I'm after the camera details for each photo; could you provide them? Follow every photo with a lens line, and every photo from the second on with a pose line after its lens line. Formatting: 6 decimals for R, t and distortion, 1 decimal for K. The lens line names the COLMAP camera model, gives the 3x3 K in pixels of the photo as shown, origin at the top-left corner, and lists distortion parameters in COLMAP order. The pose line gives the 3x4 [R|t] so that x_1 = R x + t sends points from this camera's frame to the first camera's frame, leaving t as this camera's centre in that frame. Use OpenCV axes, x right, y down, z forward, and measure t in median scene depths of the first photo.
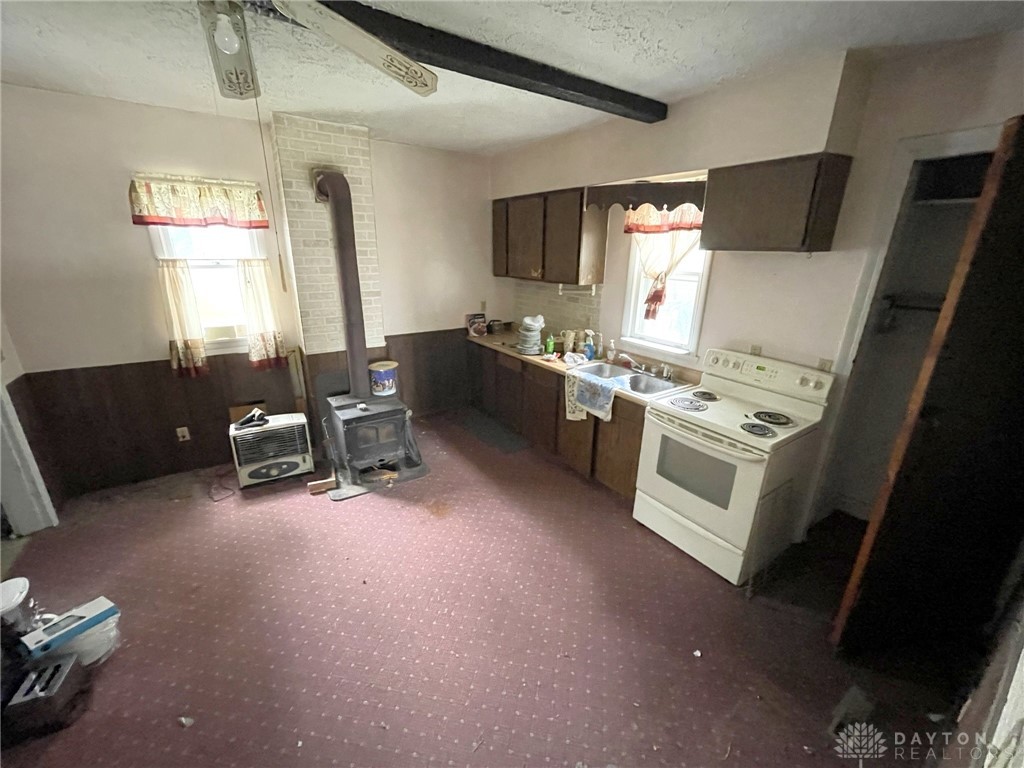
lens RADIAL K [[416.3, 0, 509.1], [0, 416.3, 384.0], [0, 0, 1]] dist [-0.002739, 0.001770]
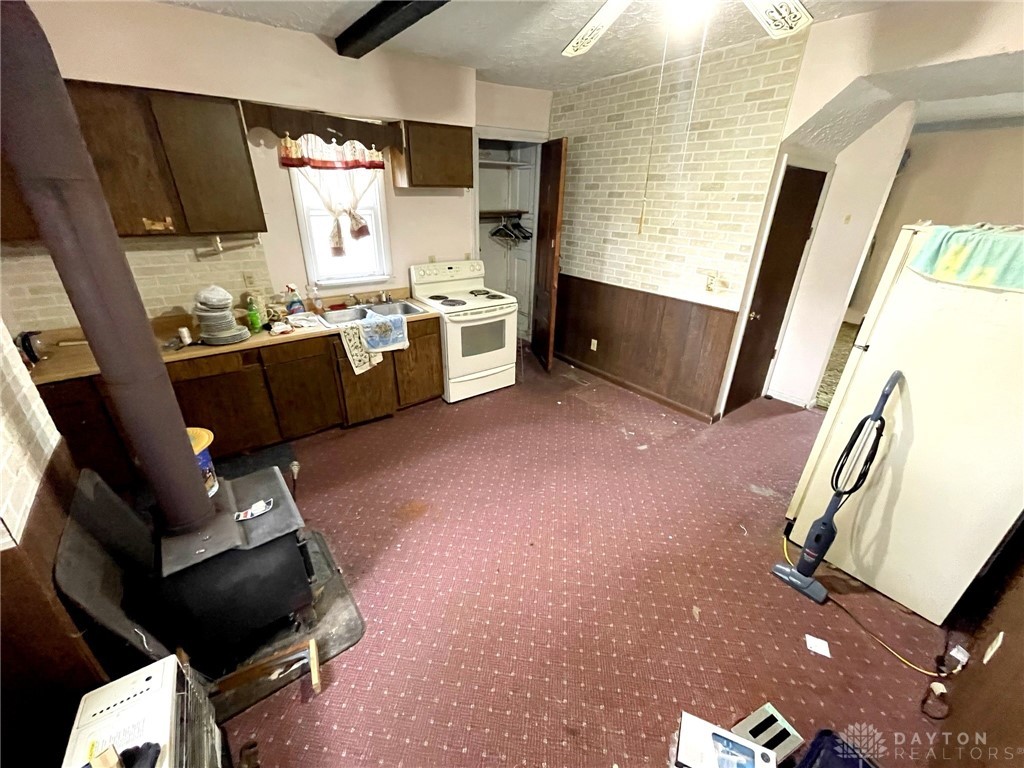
lens RADIAL K [[416.3, 0, 506.8], [0, 416.3, 385.9], [0, 0, 1]] dist [-0.002739, 0.001770]
pose [[-0.031540, -0.441213, 0.896848, -0.789935], [0.297990, 0.852337, 0.429795, -0.215777], [-0.954048, 0.280807, 0.104594, 0.628584]]
